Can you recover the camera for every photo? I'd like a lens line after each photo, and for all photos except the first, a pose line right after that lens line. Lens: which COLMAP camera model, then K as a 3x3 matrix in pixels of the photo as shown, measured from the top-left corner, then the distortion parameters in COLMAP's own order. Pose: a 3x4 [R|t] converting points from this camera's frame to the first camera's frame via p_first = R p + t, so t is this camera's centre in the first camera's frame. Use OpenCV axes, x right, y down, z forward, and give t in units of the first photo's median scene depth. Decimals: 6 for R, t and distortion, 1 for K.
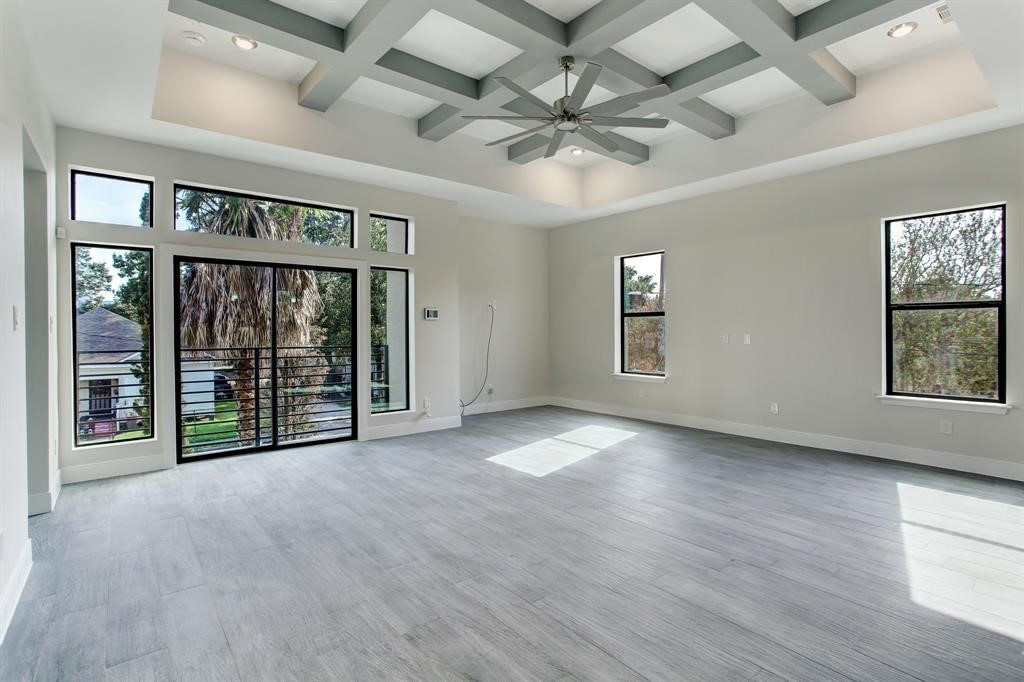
lens RADIAL K [[495.4, 0, 522.8], [0, 495.4, 331.2], [0, 0, 1]] dist [-0.002297, 0.000047]
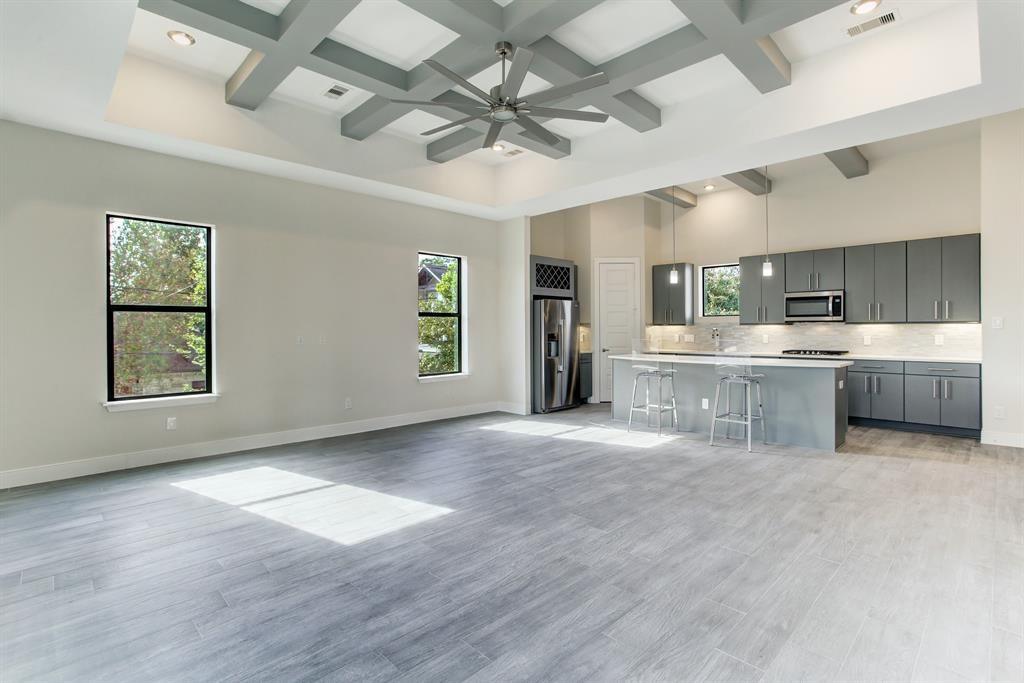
lens RADIAL K [[495.4, 0, 522.8], [0, 495.4, 331.7], [0, 0, 1]] dist [-0.002297, 0.000047]
pose [[-0.108180, 0.005935, 0.994114, -0.848113], [0.001373, 0.999982, -0.005820, 0.011524], [-0.994130, 0.000735, -0.108186, 1.069346]]
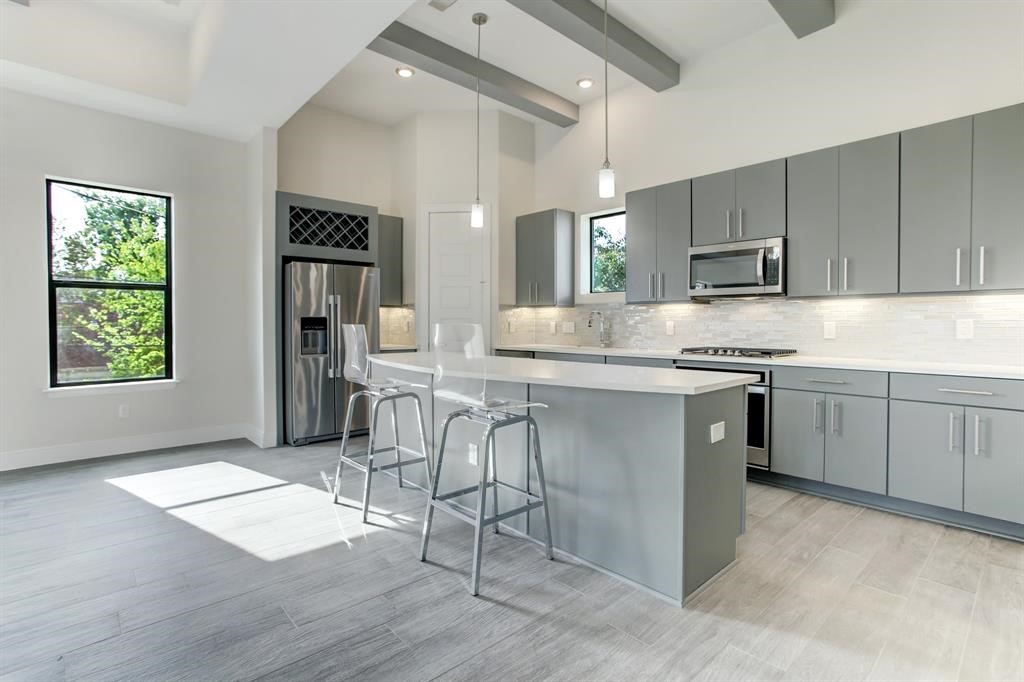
lens RADIAL K [[489.4, 0, 509.0], [0, 489.4, 330.9], [0, 0, 1]] dist [-0.019080, -0.000064]
pose [[-0.037556, -0.009050, 0.999254, -0.527501], [-0.002869, 0.999956, 0.008949, 0.019278], [-0.999290, -0.002531, -0.037580, 0.725641]]
